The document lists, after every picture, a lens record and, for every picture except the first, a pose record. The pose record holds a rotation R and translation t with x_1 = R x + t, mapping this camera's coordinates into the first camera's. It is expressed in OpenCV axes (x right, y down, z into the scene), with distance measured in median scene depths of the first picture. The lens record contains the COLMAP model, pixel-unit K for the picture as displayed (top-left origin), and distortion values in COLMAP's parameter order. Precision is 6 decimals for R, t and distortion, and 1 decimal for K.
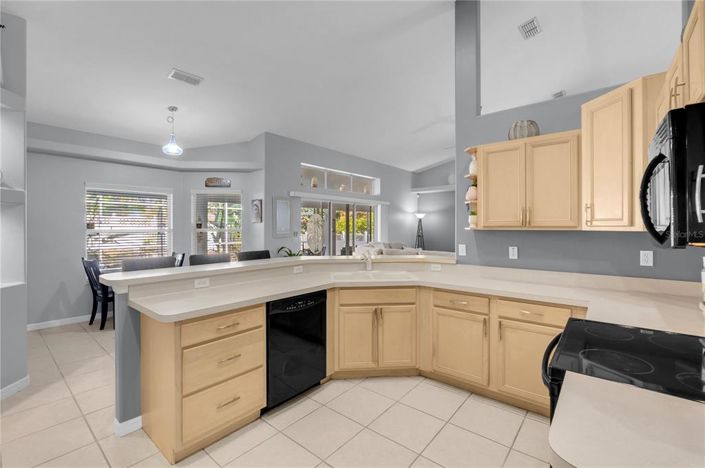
lens RADIAL K [[309.5, 0, 346.7], [0, 309.5, 227.9], [0, 0, 1]] dist [-0.012555, 0.000386]
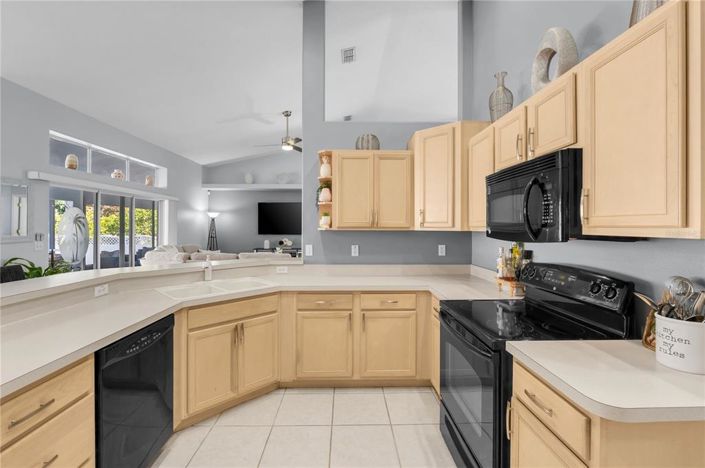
lens RADIAL K [[309.5, 0, 348.8], [0, 309.5, 229.1], [0, 0, 1]] dist [-0.012555, 0.000386]
pose [[0.749156, 0.000901, 0.662393, -0.229713], [-0.002851, 0.999994, 0.001865, 0.000608], [-0.662388, -0.003285, 0.749154, 0.182820]]
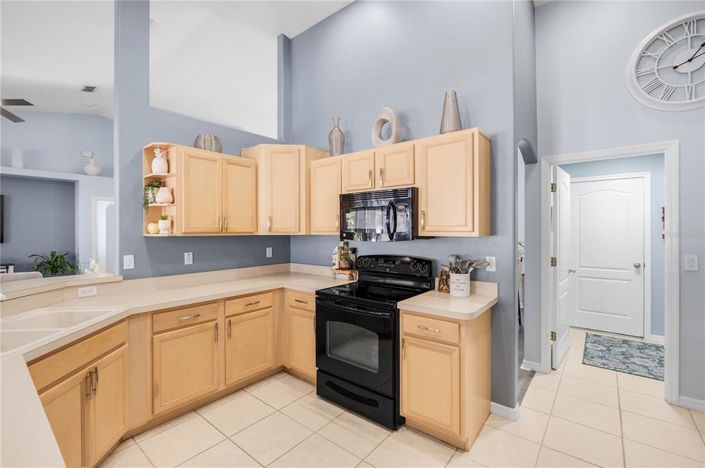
lens RADIAL K [[309.5, 0, 349.0], [0, 309.5, 232.7], [0, 0, 1]] dist [-0.012555, 0.000386]
pose [[-0.019829, -0.004697, 0.999792, -0.505014], [0.005983, 0.999971, 0.004817, -0.005717], [-0.999785, 0.006077, -0.019801, 0.514986]]
